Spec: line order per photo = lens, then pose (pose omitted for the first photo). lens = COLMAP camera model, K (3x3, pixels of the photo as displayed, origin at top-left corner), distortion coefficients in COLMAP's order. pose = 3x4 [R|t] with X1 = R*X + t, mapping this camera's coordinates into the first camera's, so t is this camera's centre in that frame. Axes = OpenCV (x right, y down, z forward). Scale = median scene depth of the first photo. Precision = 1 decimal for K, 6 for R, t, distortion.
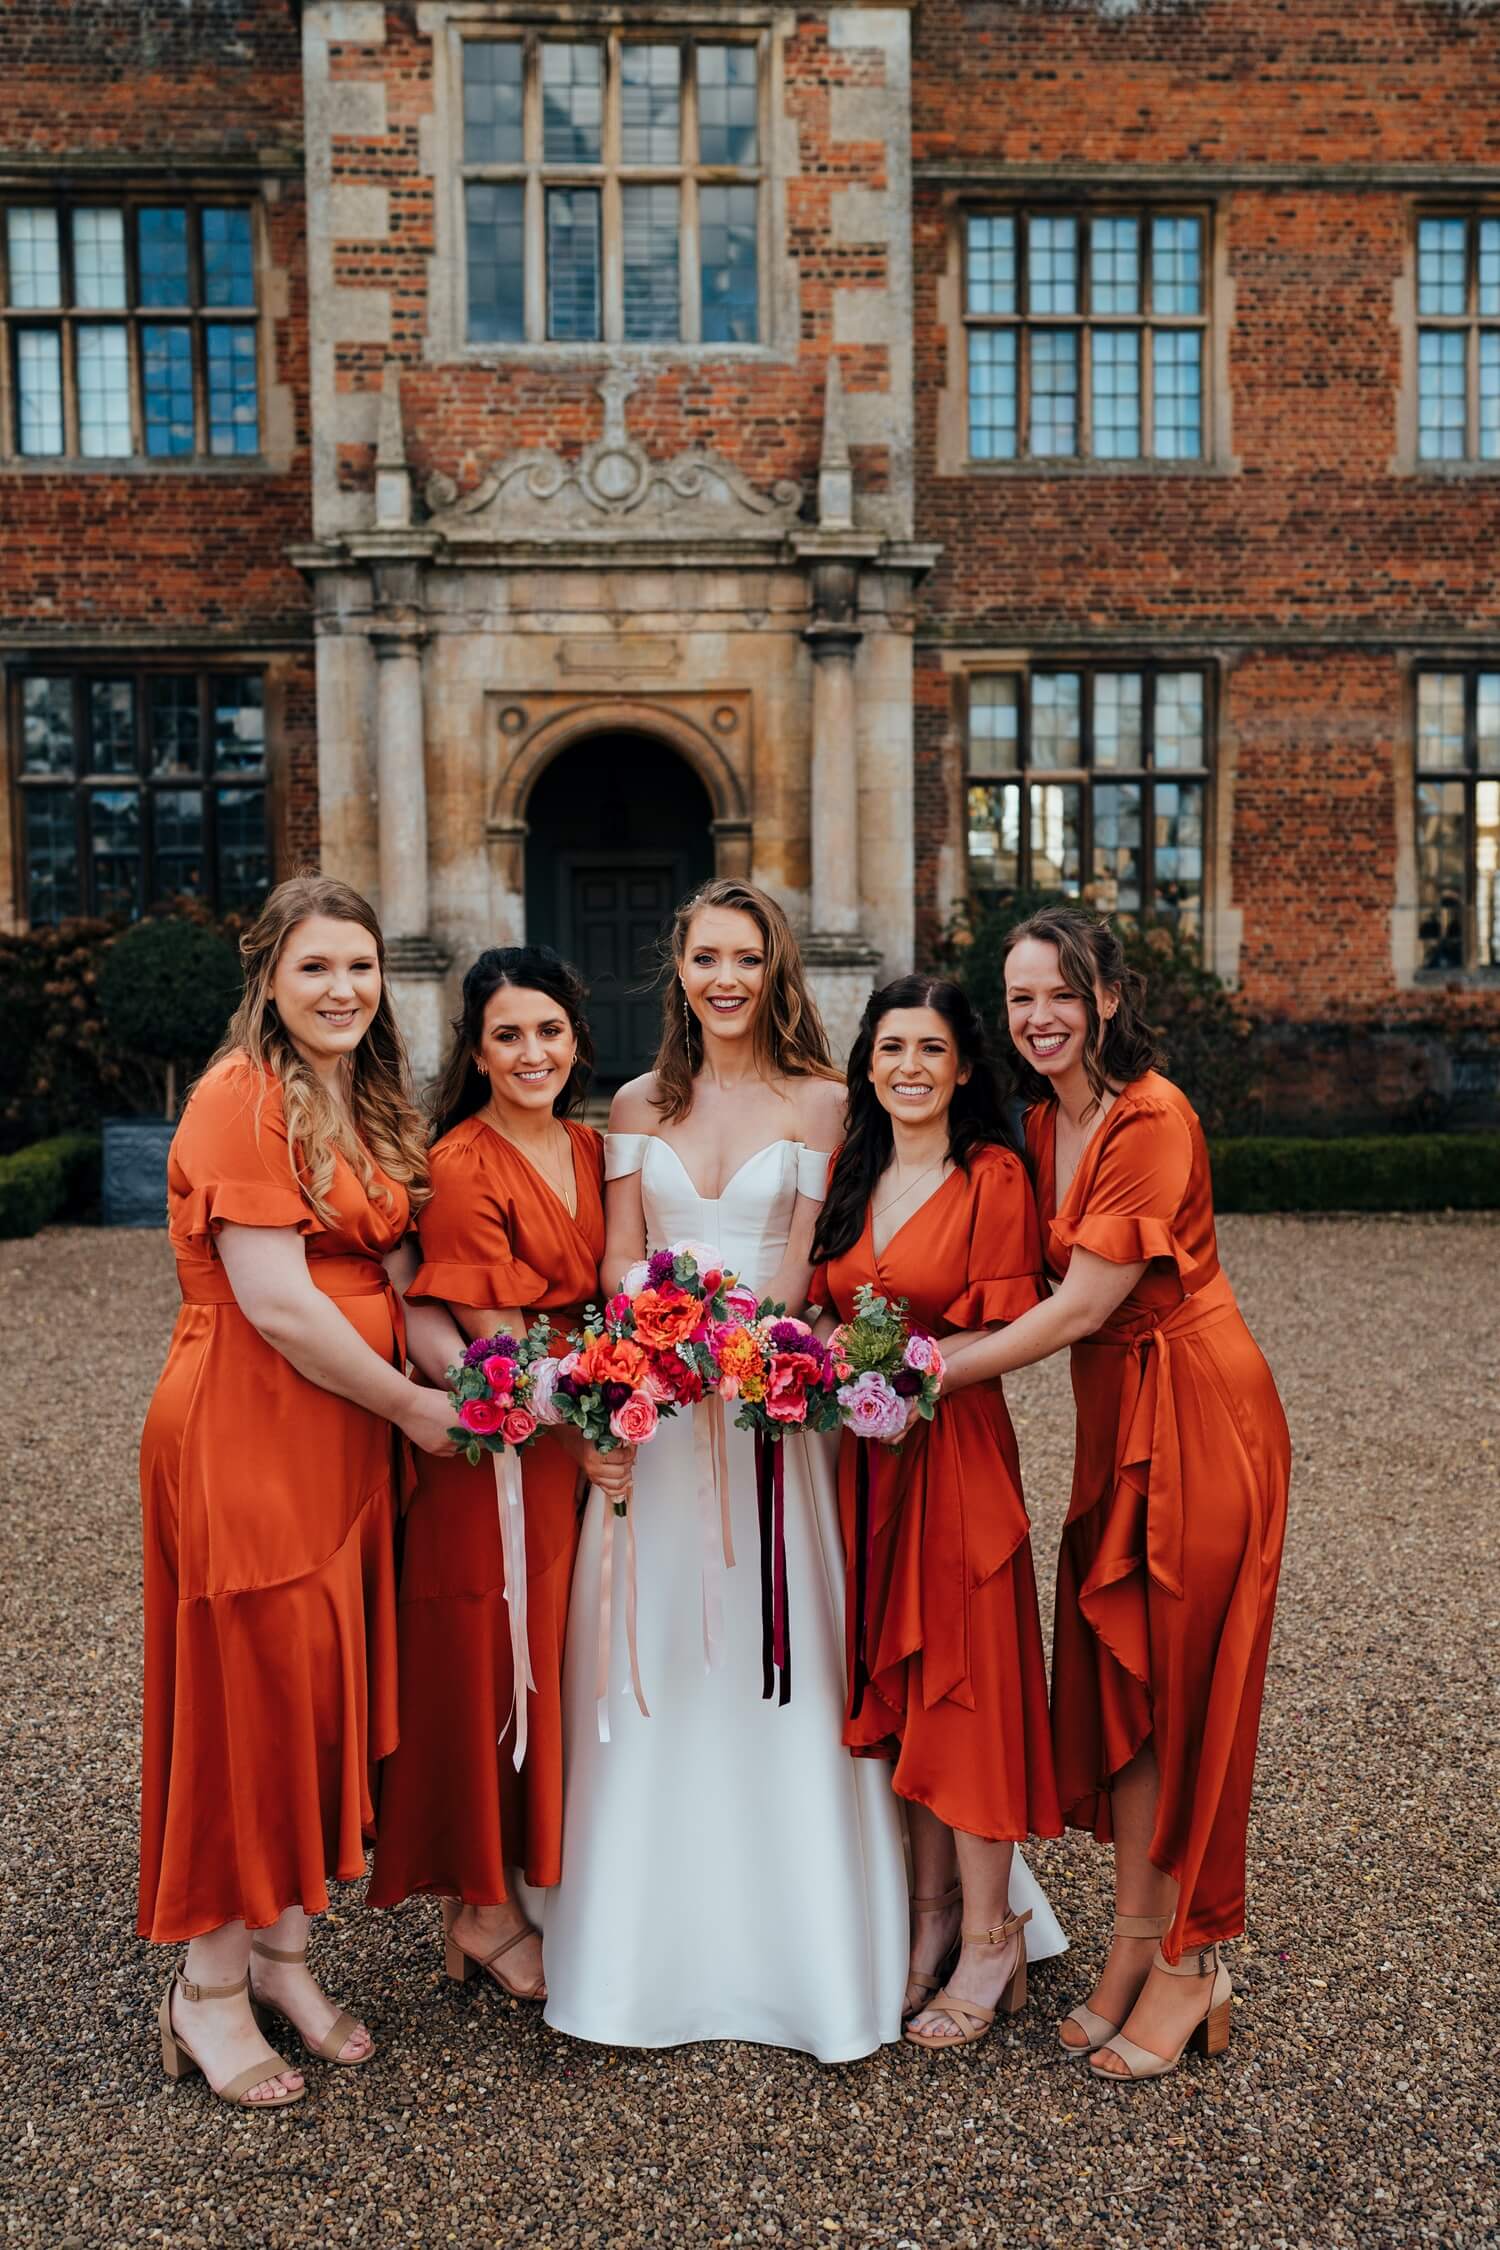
lens RADIAL K [[2263.5, 0, 753.1], [0, 2263.5, 1098.8], [0, 0, 1]] dist [-0.045095, 0.148832]
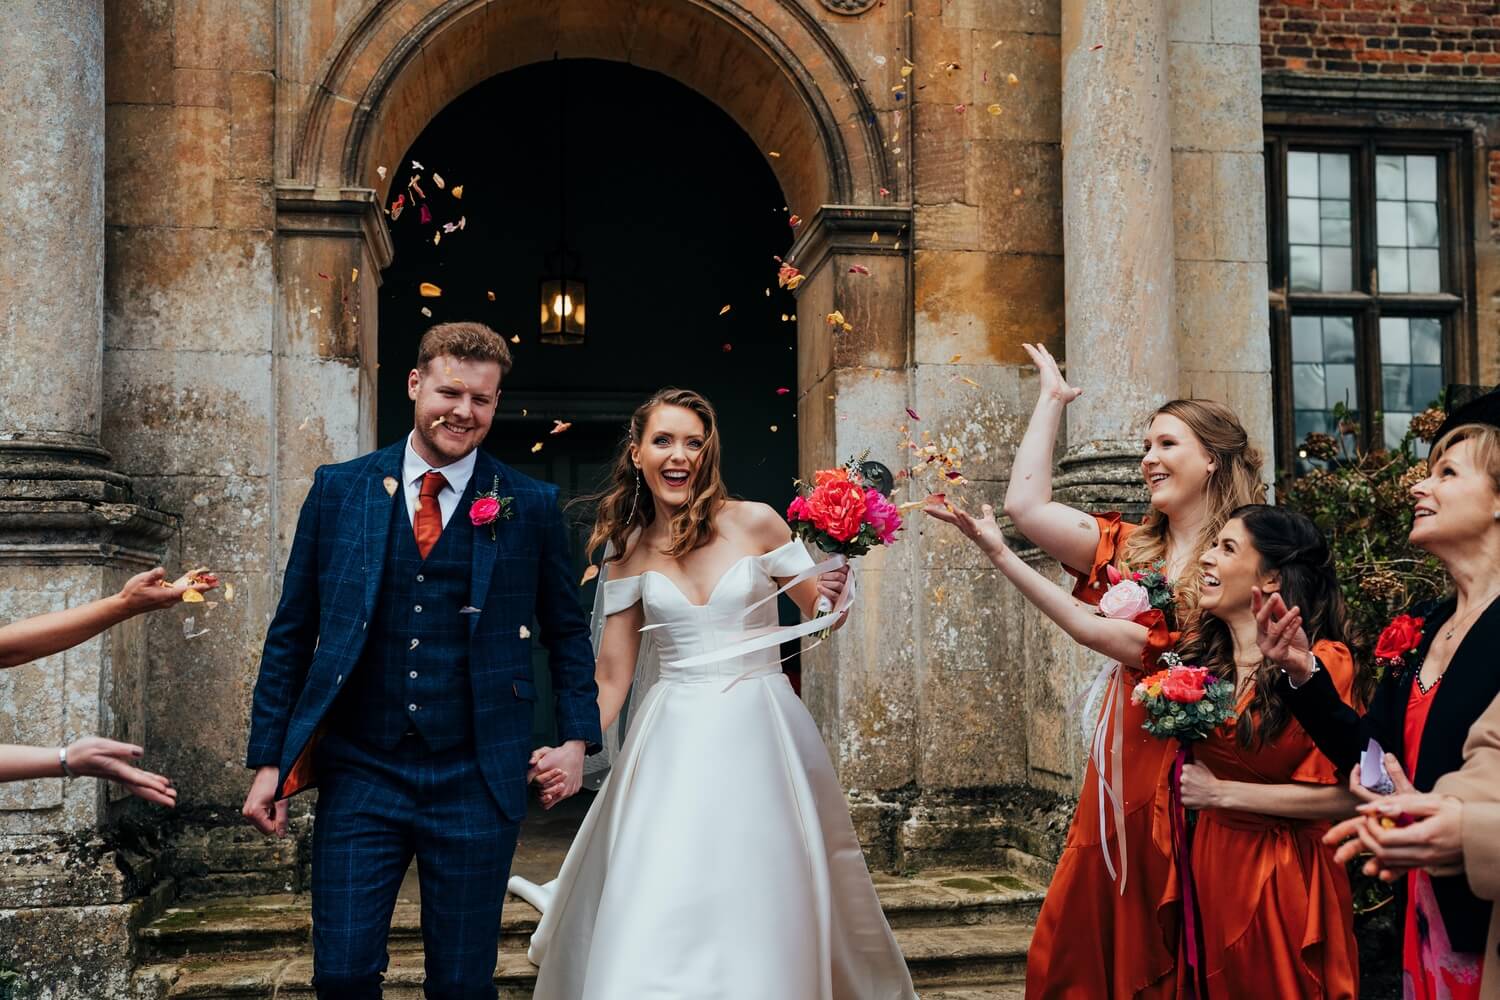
lens RADIAL K [[1509.0, 0, 741.7], [0, 1509.0, 474.6], [0, 0, 1]] dist [-0.045095, 0.148832]
pose [[0.996126, 0.017873, 0.086098, -0.047008], [-0.003958, 0.987247, -0.159144, -0.022747], [-0.087844, 0.158187, 0.983494, 0.609413]]
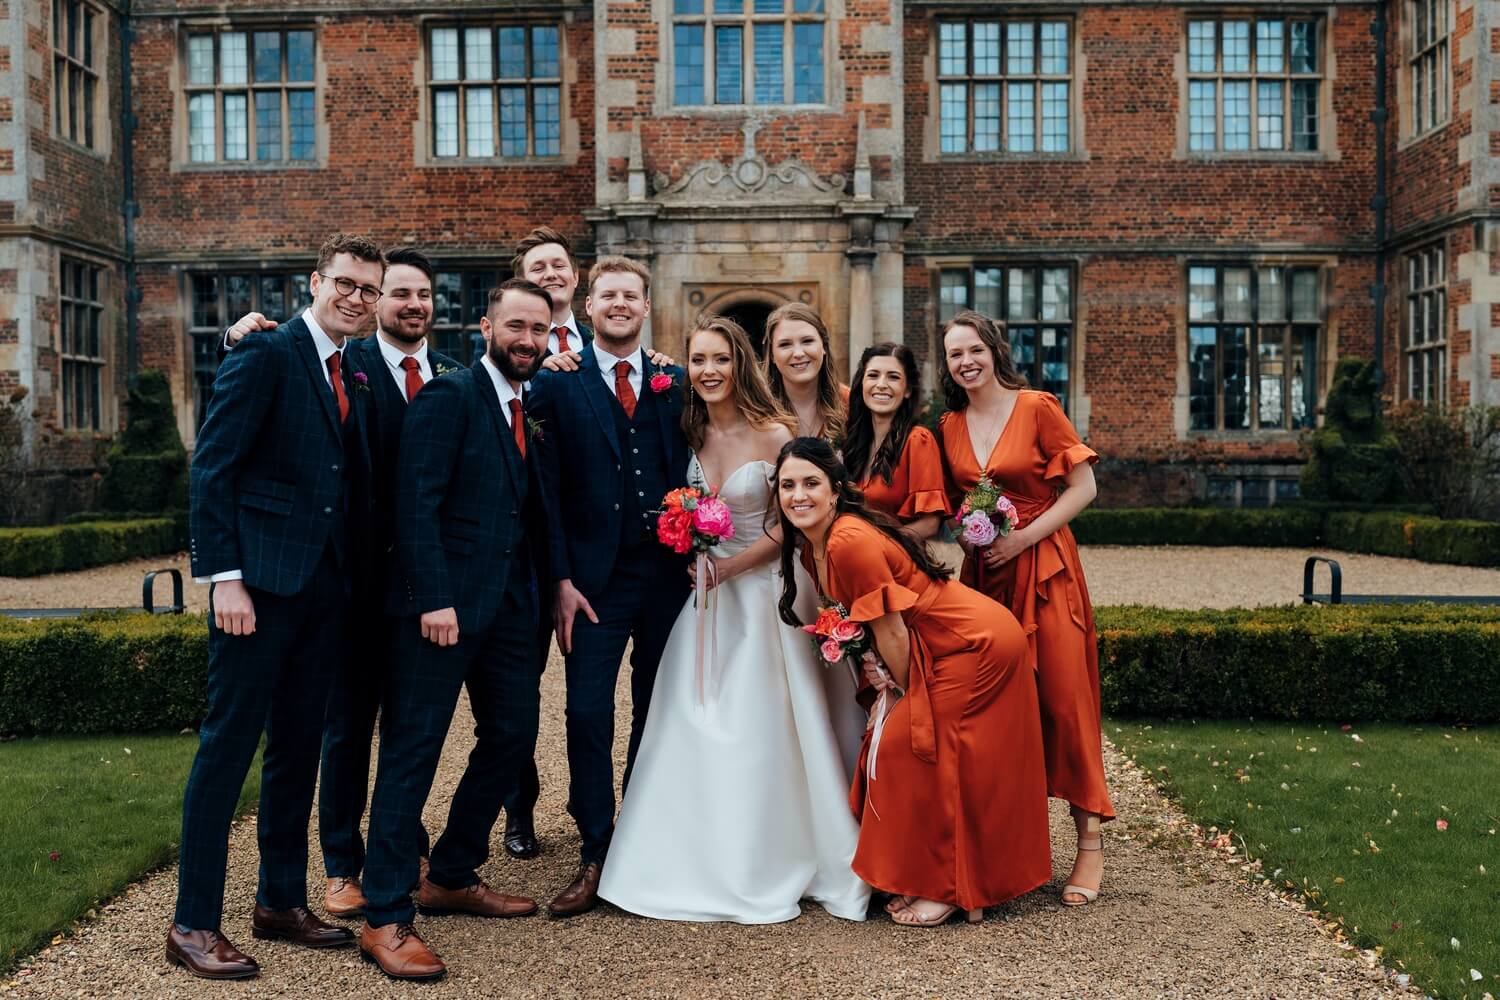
lens RADIAL K [[1509.0, 0, 741.7], [0, 1509.0, 474.6], [0, 0, 1]] dist [-0.045095, 0.148832]
pose [[0.998005, 0.004443, -0.062977, 0.012239], [-0.006810, 0.999277, -0.037412, 0.027008], [0.062765, 0.037766, 0.997314, -0.234036]]
